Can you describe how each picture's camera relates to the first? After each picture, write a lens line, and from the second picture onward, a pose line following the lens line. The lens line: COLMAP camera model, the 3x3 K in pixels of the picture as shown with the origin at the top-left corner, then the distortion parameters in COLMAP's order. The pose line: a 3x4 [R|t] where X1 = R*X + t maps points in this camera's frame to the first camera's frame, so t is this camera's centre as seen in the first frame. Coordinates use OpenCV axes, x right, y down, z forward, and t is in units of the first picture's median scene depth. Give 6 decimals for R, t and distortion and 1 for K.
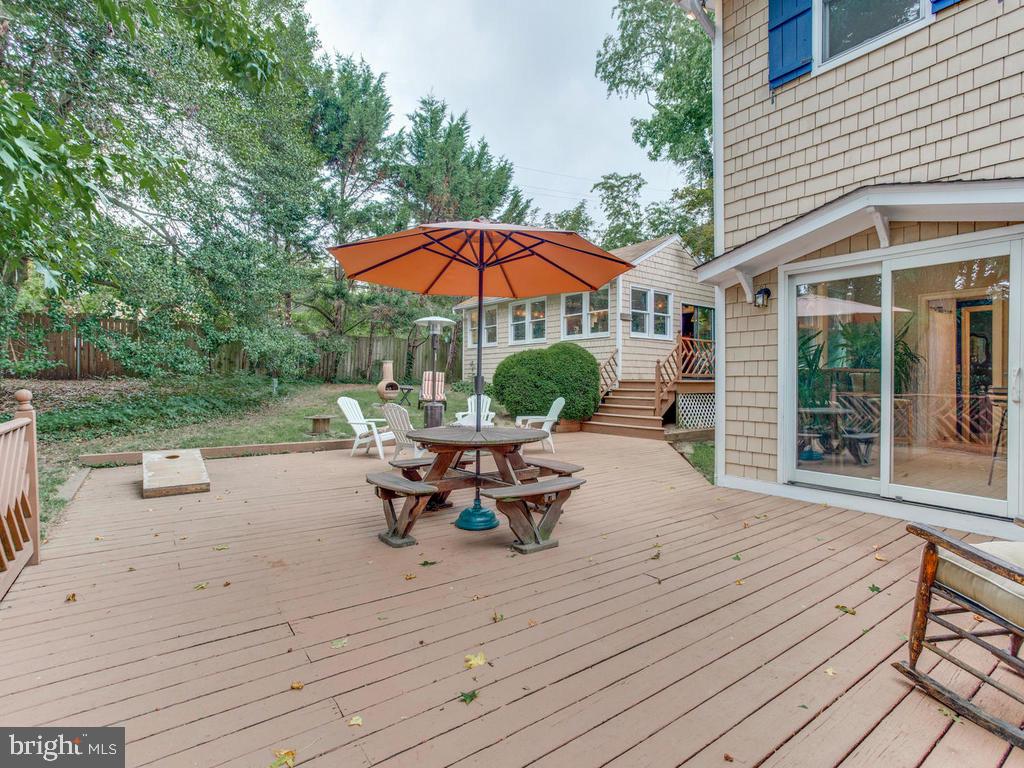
lens RADIAL K [[515.8, 0, 507.4], [0, 515.8, 377.6], [0, 0, 1]] dist [-0.000371, 0.000435]
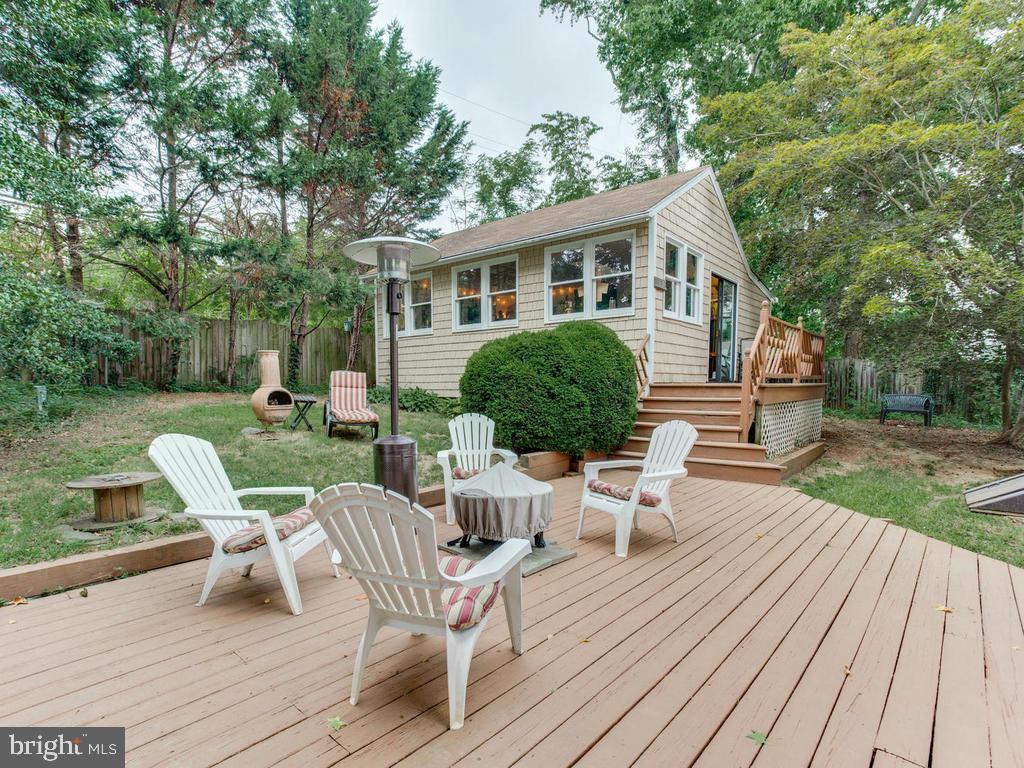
lens RADIAL K [[517.0, 0, 478.0], [0, 517.0, 434.1], [0, 0, 1]] dist [-0.004711, -0.000022]
pose [[0.982392, -0.024517, 0.185213, -0.099072], [0.005733, 0.994841, 0.101280, 0.000930], [-0.186741, -0.098435, 0.977465, 0.348266]]
